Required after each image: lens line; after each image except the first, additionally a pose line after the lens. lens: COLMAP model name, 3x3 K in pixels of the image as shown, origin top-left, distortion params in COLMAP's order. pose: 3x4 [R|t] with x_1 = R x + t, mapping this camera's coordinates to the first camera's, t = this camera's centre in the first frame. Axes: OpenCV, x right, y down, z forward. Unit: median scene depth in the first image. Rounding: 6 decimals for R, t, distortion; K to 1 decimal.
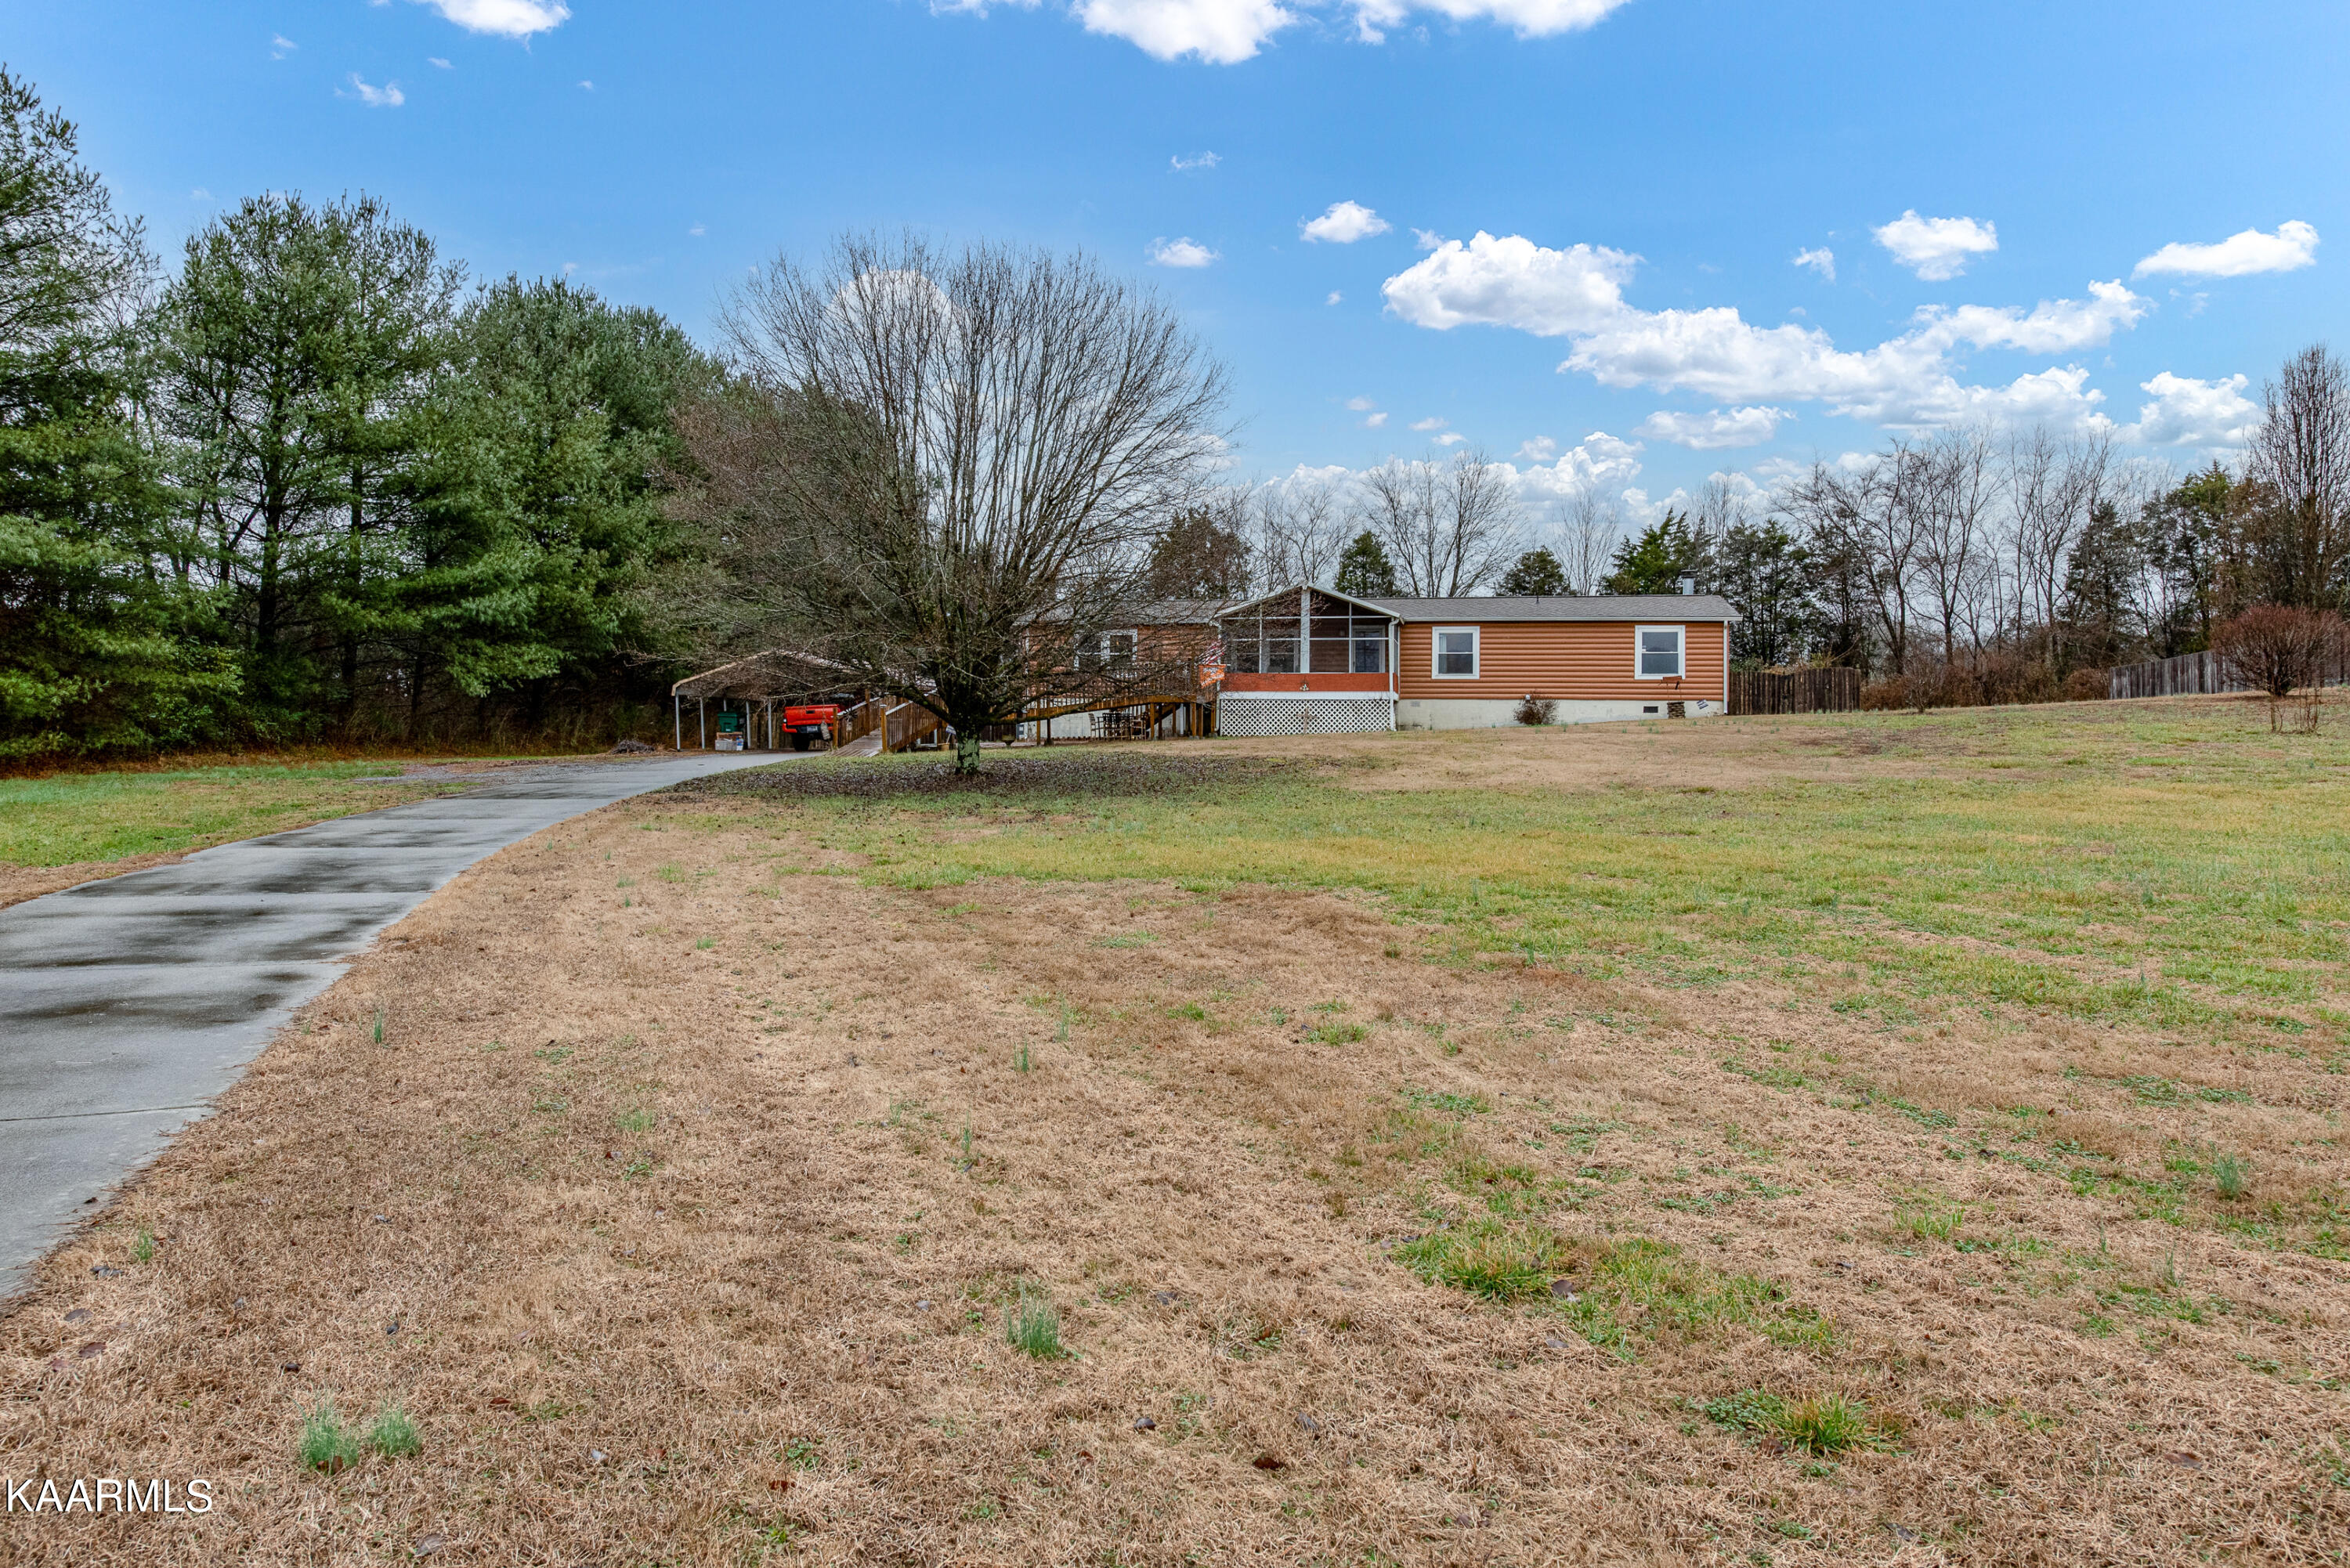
lens RADIAL K [[1640.6, 0, 1135.0], [0, 1640.6, 775.9], [0, 0, 1]] dist [-0.004409, -0.002972]
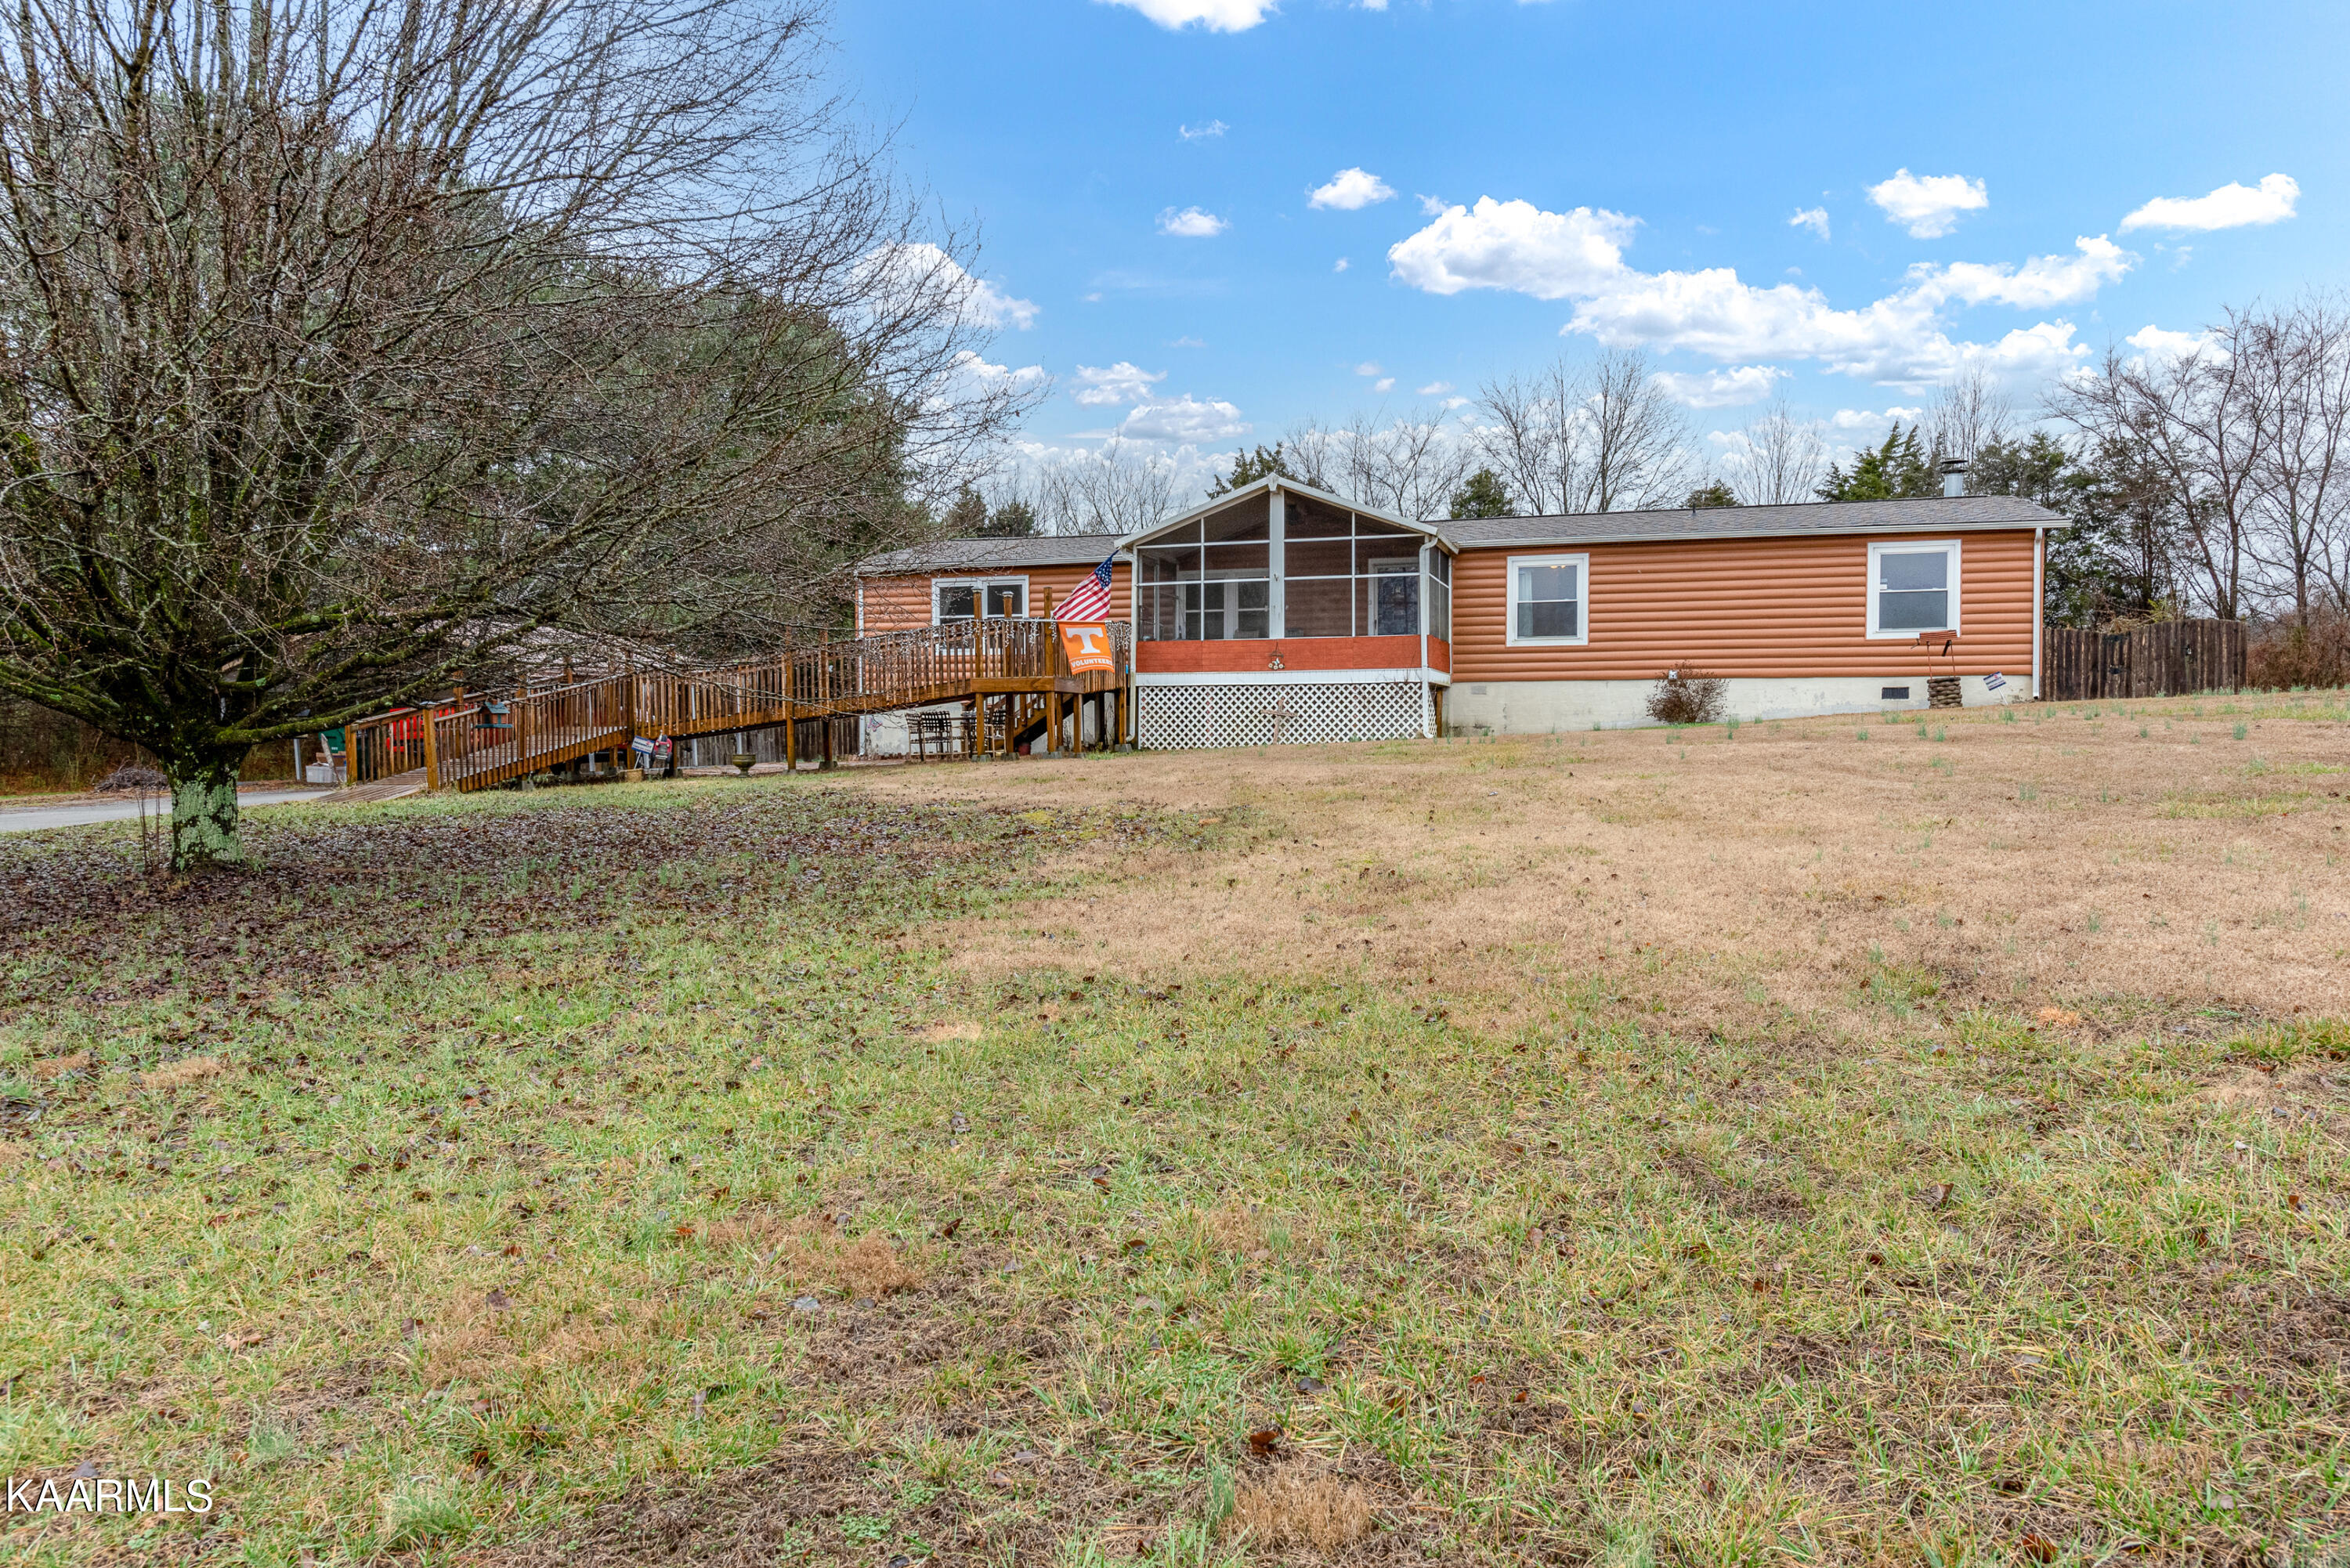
lens RADIAL K [[1597.8, 0, 1184.7], [0, 1597.8, 855.1], [0, 0, 1]] dist [-0.008122, -0.012918]
pose [[0.996178, -0.007157, -0.087056, 0.075900], [0.011512, 0.998702, 0.049624, -0.009496], [0.086588, -0.050437, 0.994967, 0.275737]]
